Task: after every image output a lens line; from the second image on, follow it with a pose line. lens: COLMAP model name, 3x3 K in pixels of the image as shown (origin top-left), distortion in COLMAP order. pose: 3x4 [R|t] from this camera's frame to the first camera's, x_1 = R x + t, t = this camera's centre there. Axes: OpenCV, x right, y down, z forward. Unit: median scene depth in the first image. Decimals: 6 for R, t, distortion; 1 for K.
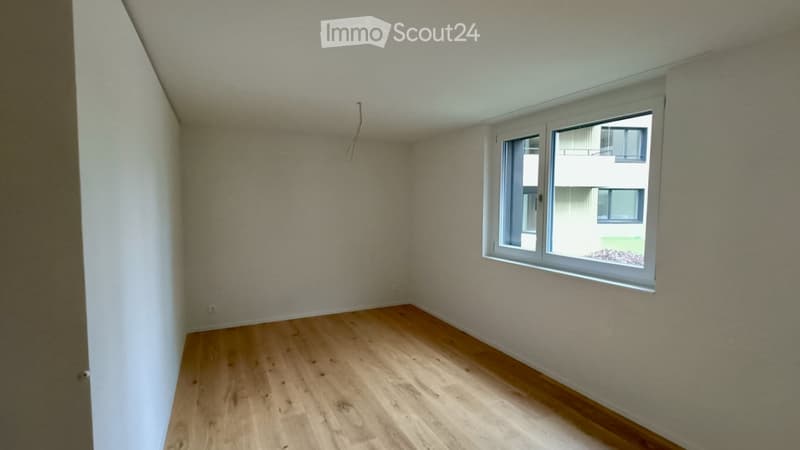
lens RADIAL K [[374.1, 0, 400.0], [0, 374.1, 225.0], [0, 0, 1]] dist [0.000078, -0.000010]
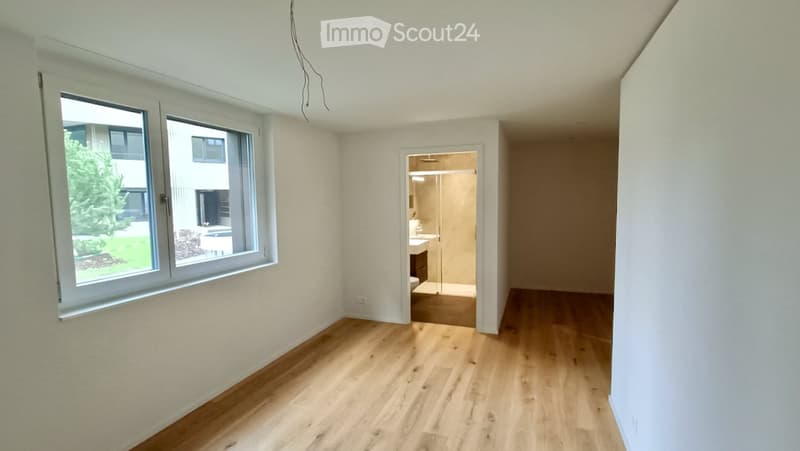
lens RADIAL K [[361.5, 0, 400.0], [0, 361.5, 225.5], [0, 0, 1]] dist [-0.000041, 0.000213]
pose [[-0.682248, -0.049963, 0.729411, -0.583020], [0.058070, 0.990807, 0.122184, -0.098183], [-0.728811, 0.125717, -0.673075, 1.335877]]
